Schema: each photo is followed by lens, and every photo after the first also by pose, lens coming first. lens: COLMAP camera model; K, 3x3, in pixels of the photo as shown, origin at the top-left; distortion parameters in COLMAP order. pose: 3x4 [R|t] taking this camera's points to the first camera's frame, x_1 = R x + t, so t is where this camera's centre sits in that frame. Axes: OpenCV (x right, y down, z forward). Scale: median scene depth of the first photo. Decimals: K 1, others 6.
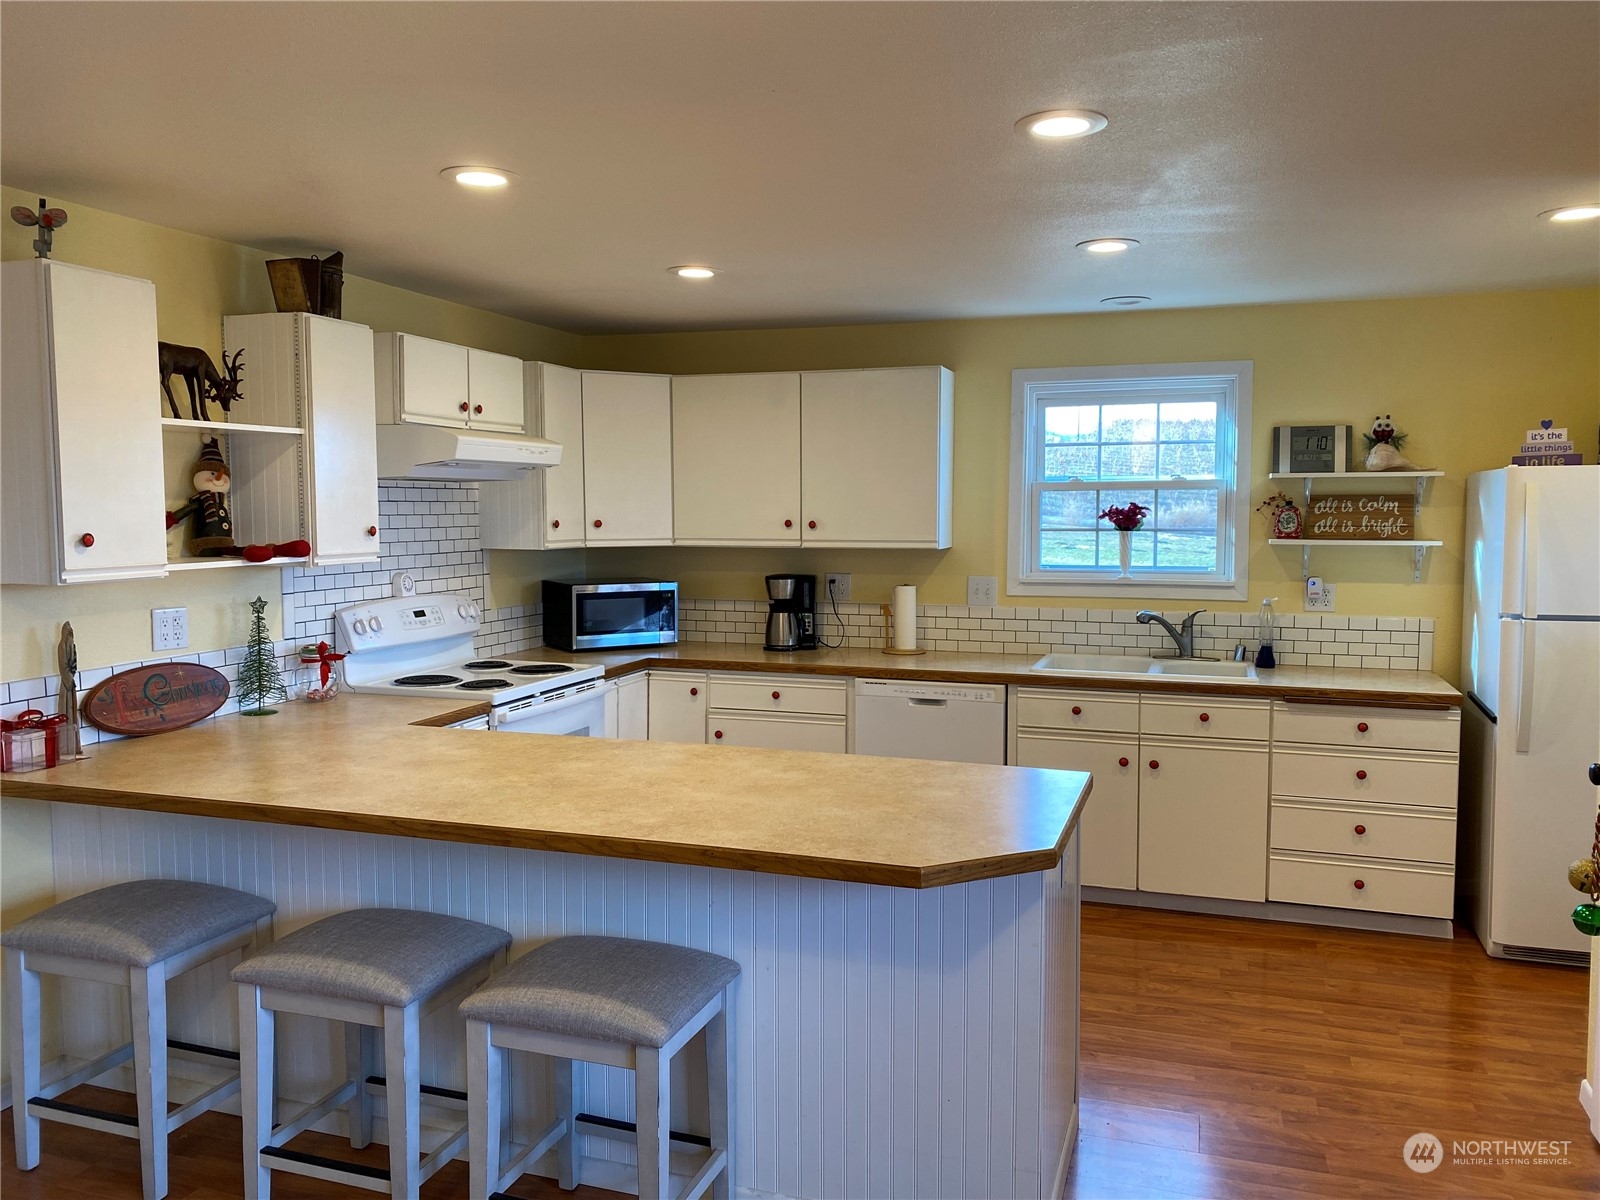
lens RADIAL K [[1214.9, 0, 800.0], [0, 1214.9, 600.0], [0, 0, 1]] dist [0.090345, -0.000655]
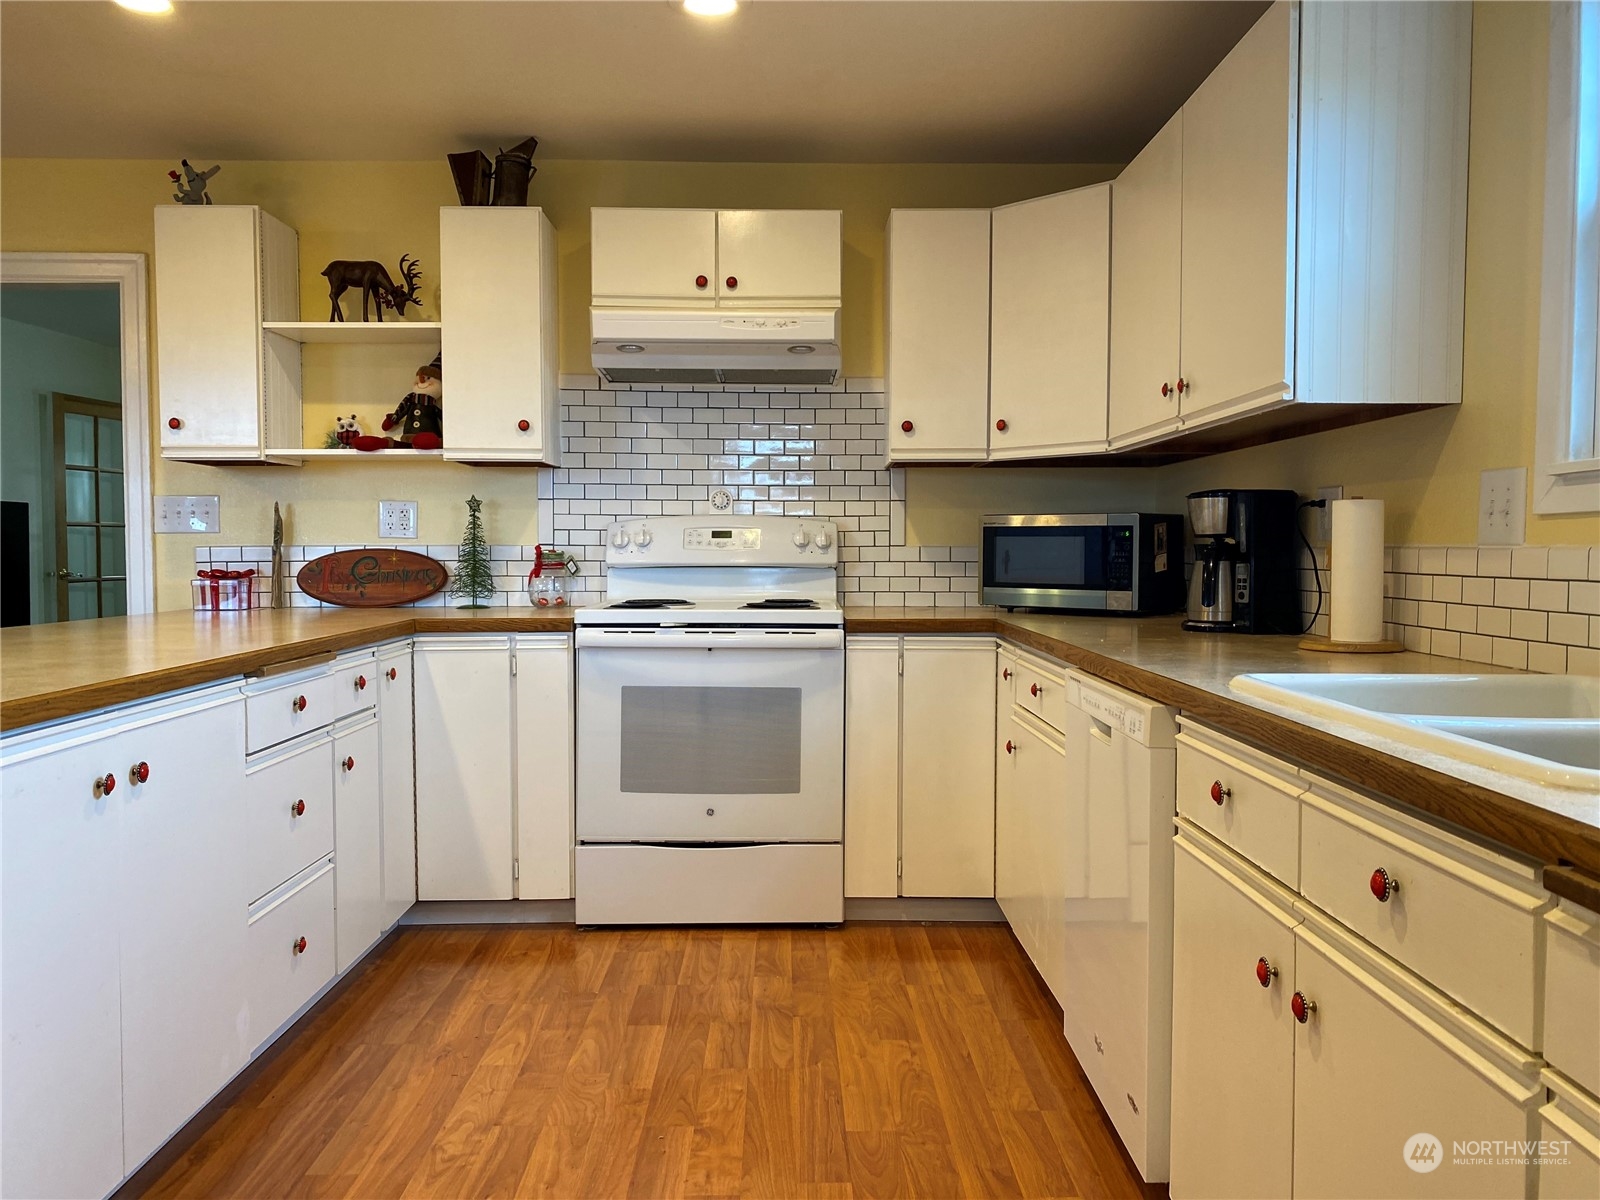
lens RADIAL K [[1214.9, 0, 800.0], [0, 1214.9, 600.0], [0, 0, 1]] dist [0.090345, -0.000655]
pose [[0.338113, 0.041282, -0.940200, 0.584087], [-0.075171, 0.997030, 0.016745, 0.043453], [0.938099, 0.065014, 0.340212, 0.849151]]
